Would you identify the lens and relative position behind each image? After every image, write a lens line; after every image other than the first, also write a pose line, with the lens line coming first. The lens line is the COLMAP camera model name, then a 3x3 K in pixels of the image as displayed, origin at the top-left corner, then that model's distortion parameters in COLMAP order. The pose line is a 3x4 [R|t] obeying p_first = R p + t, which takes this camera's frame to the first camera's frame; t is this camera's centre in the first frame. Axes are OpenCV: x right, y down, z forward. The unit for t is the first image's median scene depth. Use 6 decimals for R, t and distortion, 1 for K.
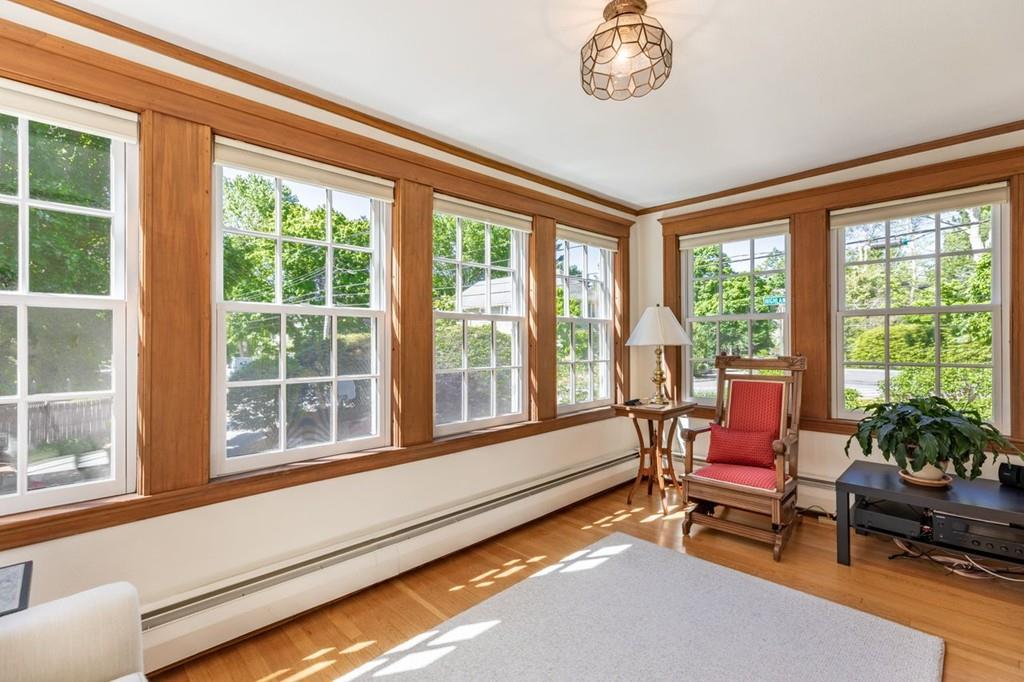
lens RADIAL K [[472.5, 0, 517.9], [0, 472.5, 337.9], [0, 0, 1]] dist [0.001109, 0.000478]
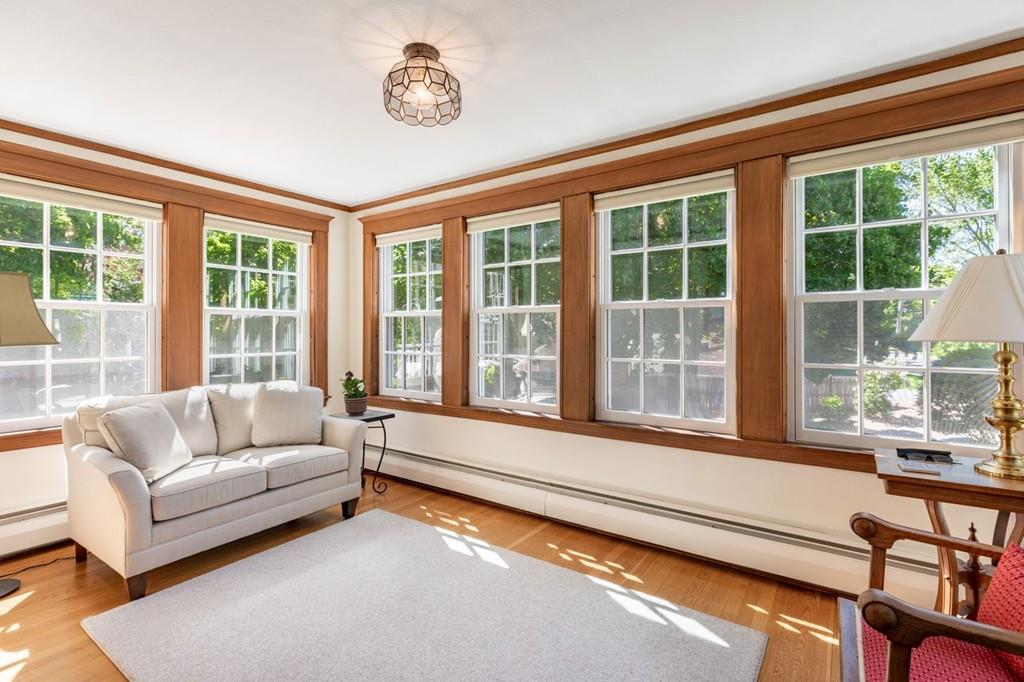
lens RADIAL K [[472.5, 0, 517.2], [0, 472.5, 335.5], [0, 0, 1]] dist [0.001109, 0.000478]
pose [[0.159033, 0.004929, -0.987261, 0.900881], [0.004594, 0.999973, 0.005733, 0.011991], [0.987263, -0.005448, 0.159007, 0.675412]]
